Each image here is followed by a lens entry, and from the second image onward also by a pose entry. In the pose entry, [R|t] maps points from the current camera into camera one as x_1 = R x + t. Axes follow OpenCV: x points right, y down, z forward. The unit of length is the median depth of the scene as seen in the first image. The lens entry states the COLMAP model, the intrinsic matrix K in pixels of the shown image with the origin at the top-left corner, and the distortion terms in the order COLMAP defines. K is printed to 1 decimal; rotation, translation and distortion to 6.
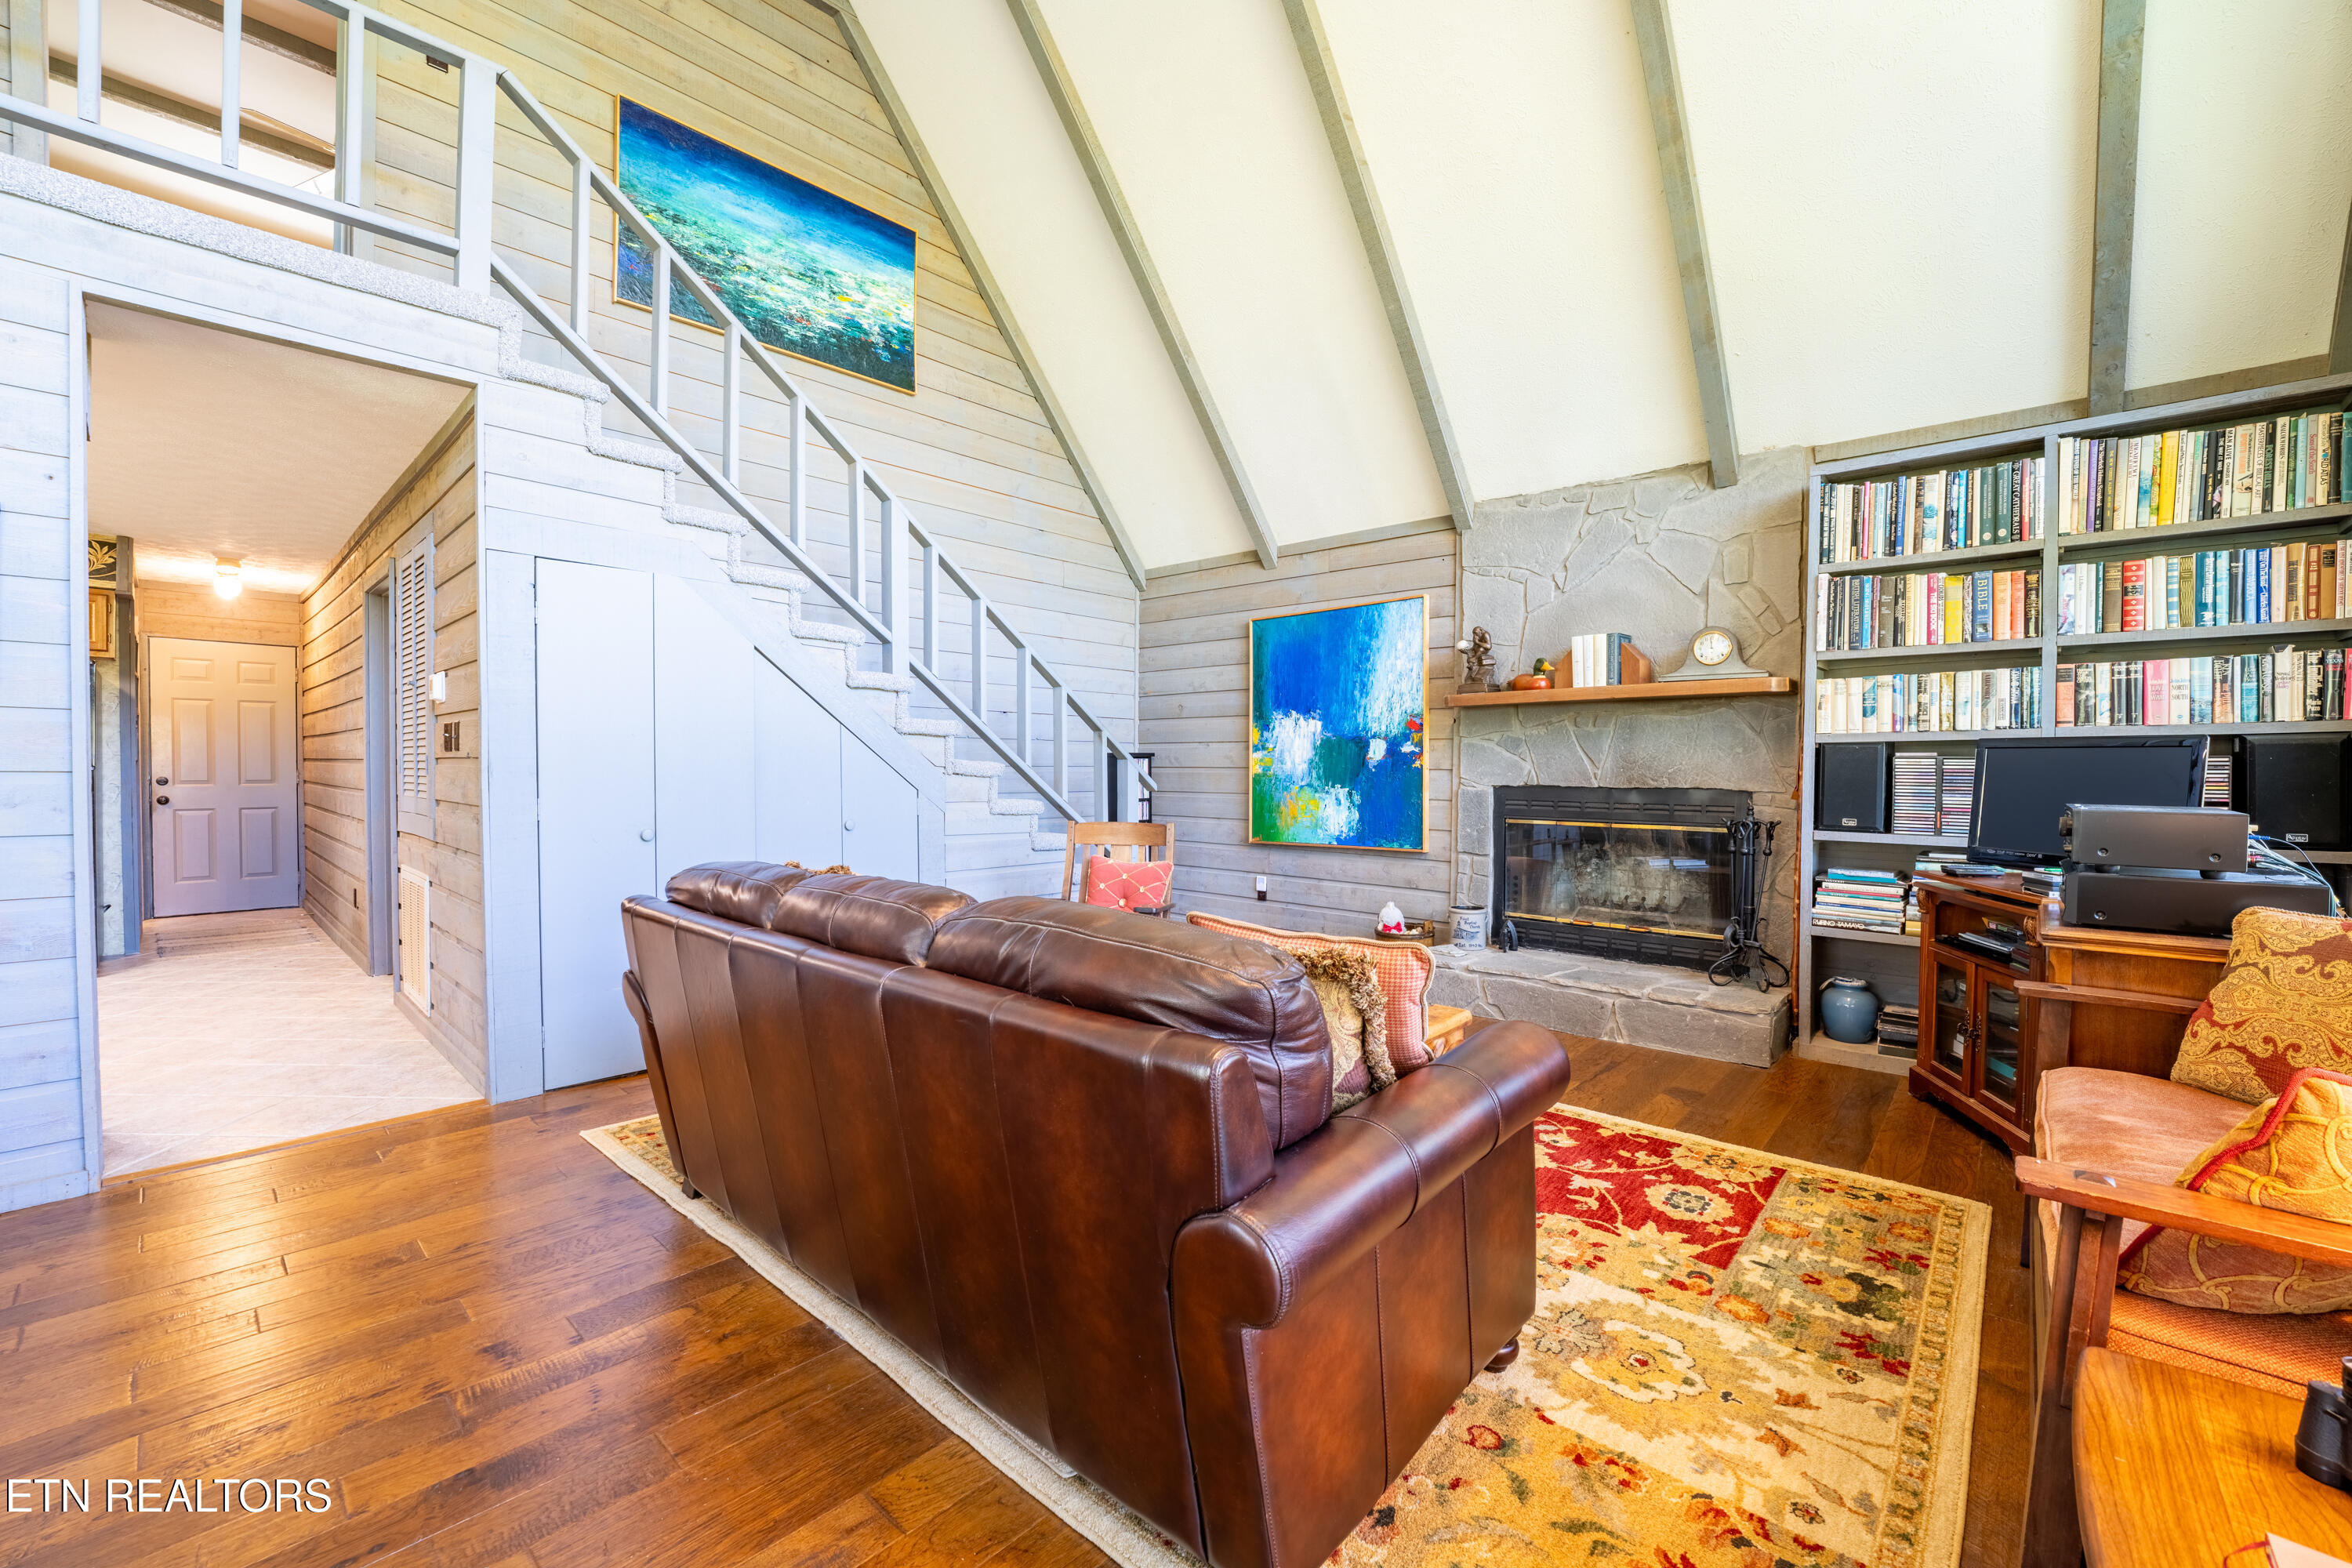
lens RADIAL K [[946.6, 0, 1143.3], [0, 946.6, 788.4], [0, 0, 1]] dist [0.001000, 0.000096]
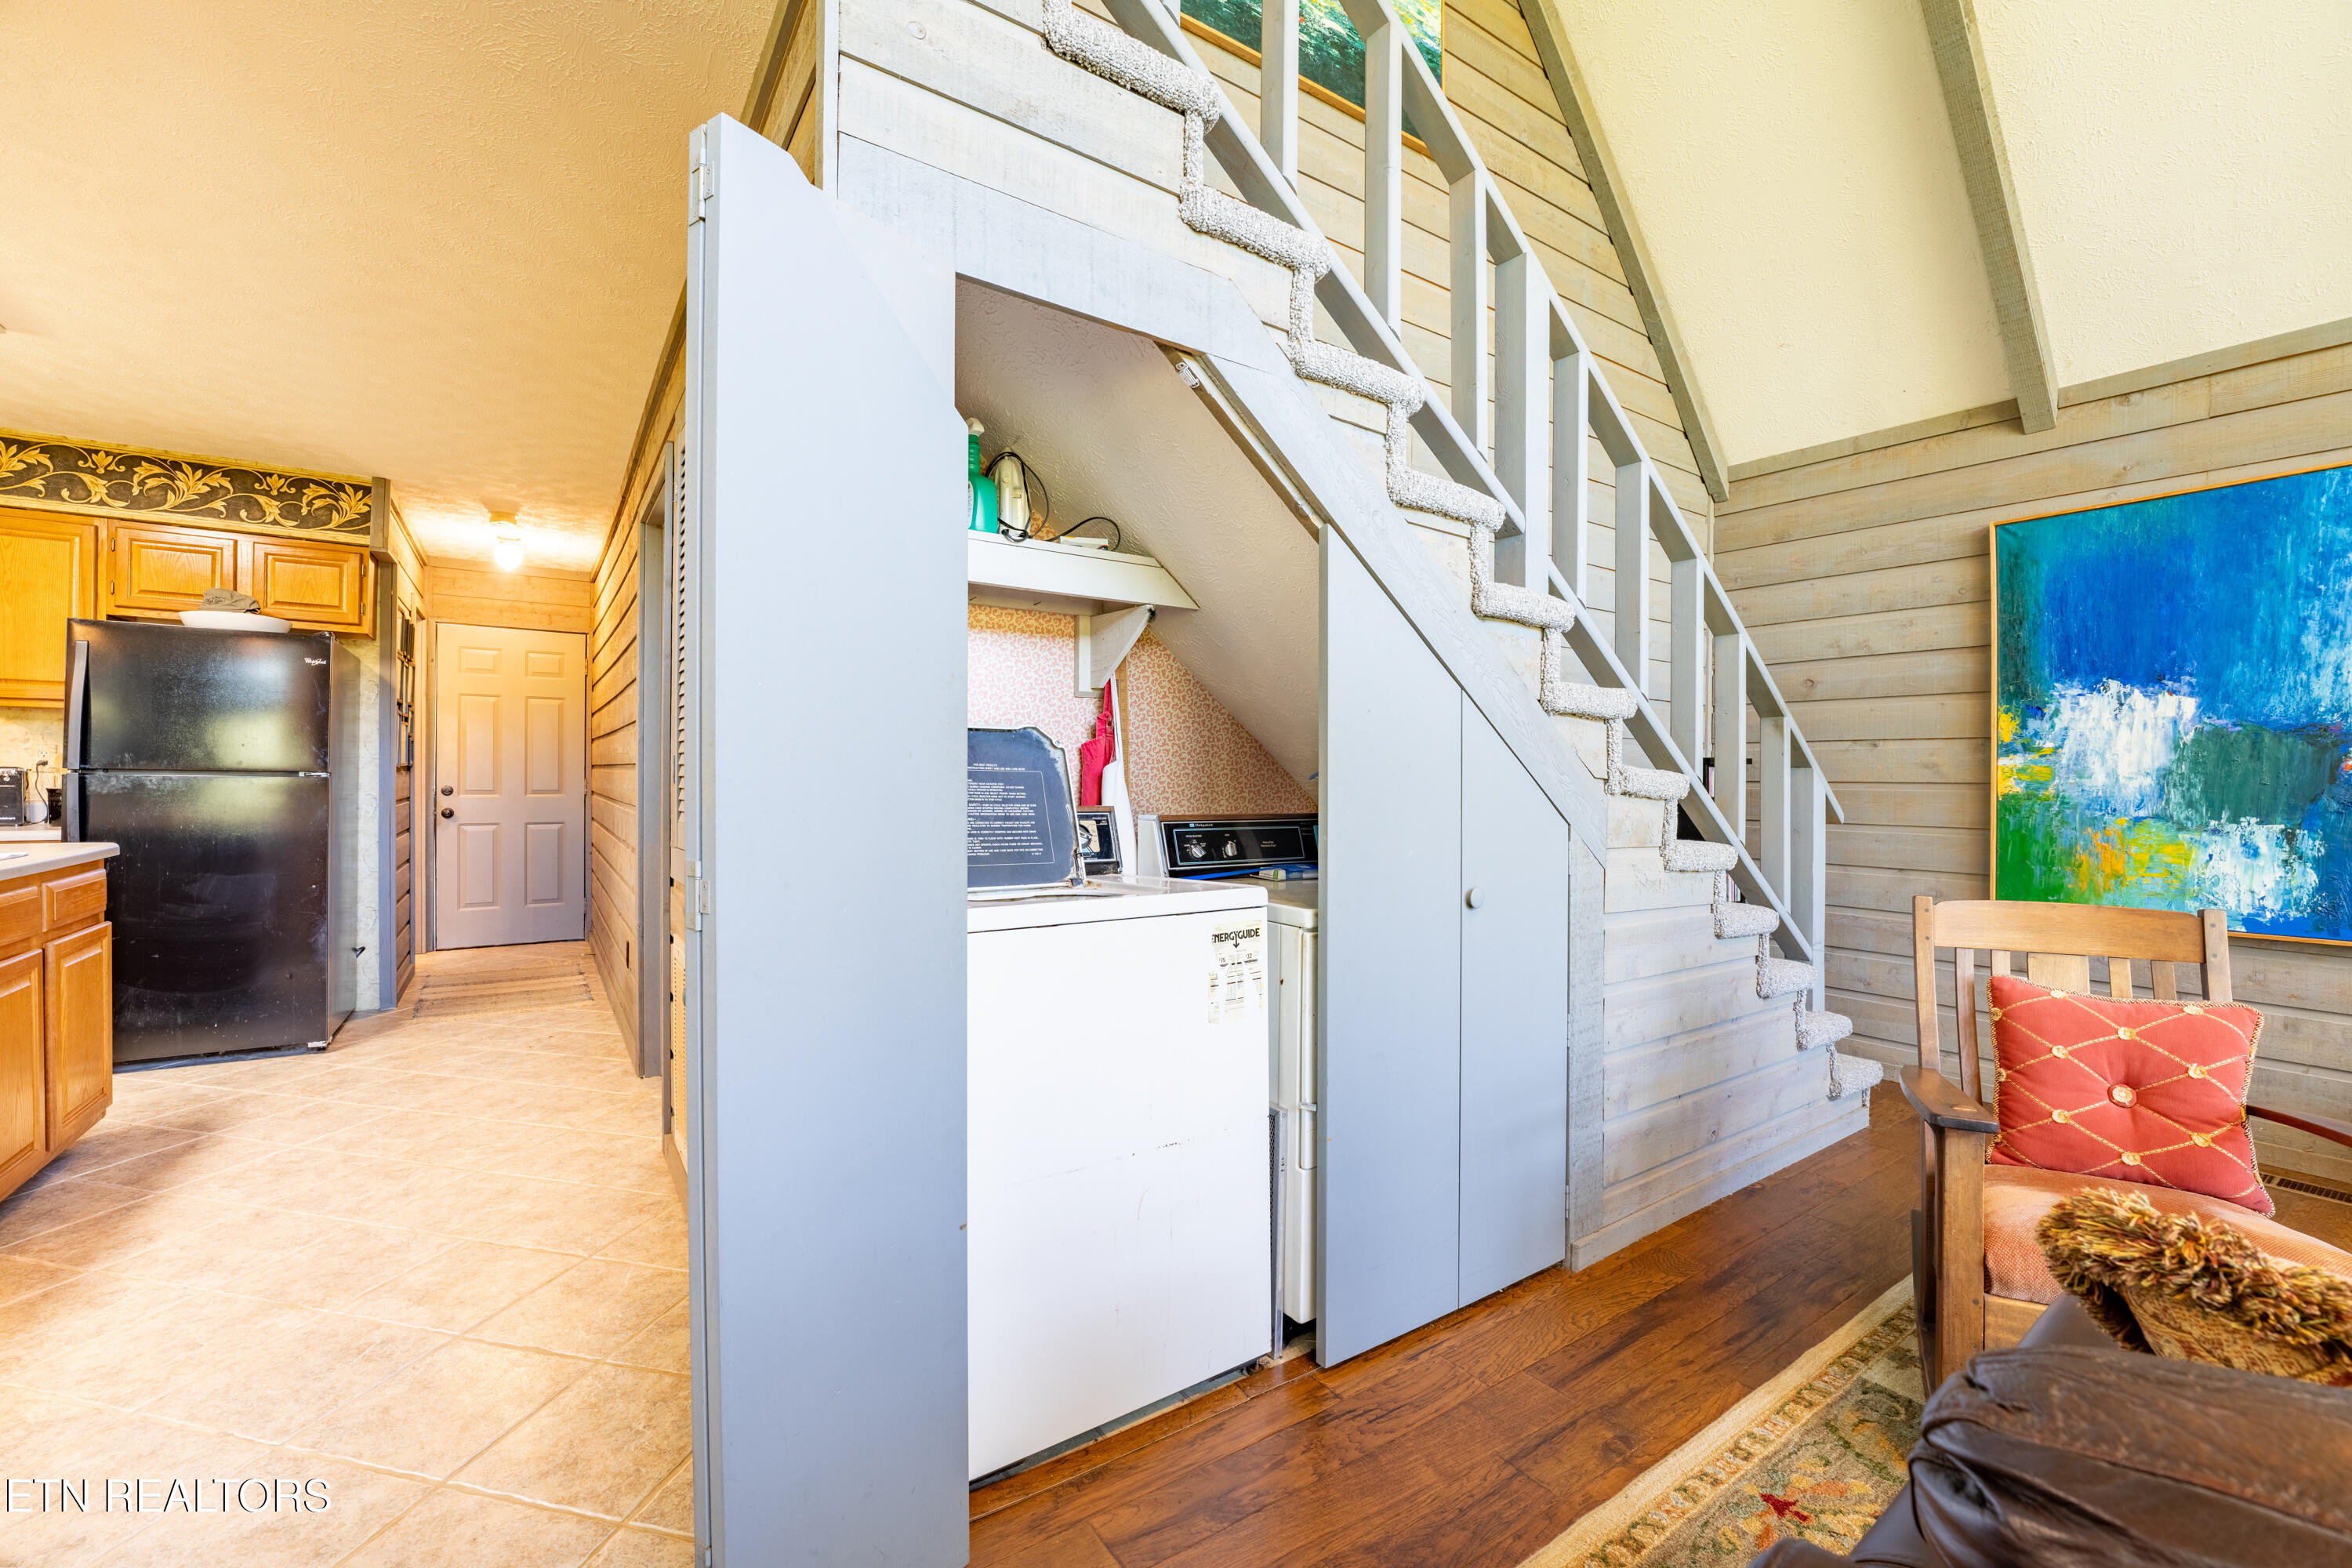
lens RADIAL K [[968.0, 0, 1176.0], [0, 968.0, 784.0], [0, 0, 1]] dist [0.000933, -0.000083]
pose [[0.977991, 0.006427, -0.208547, -0.251322], [-0.010149, 0.999808, -0.016780, -0.007067], [0.208399, 0.018528, 0.977868, 0.339752]]
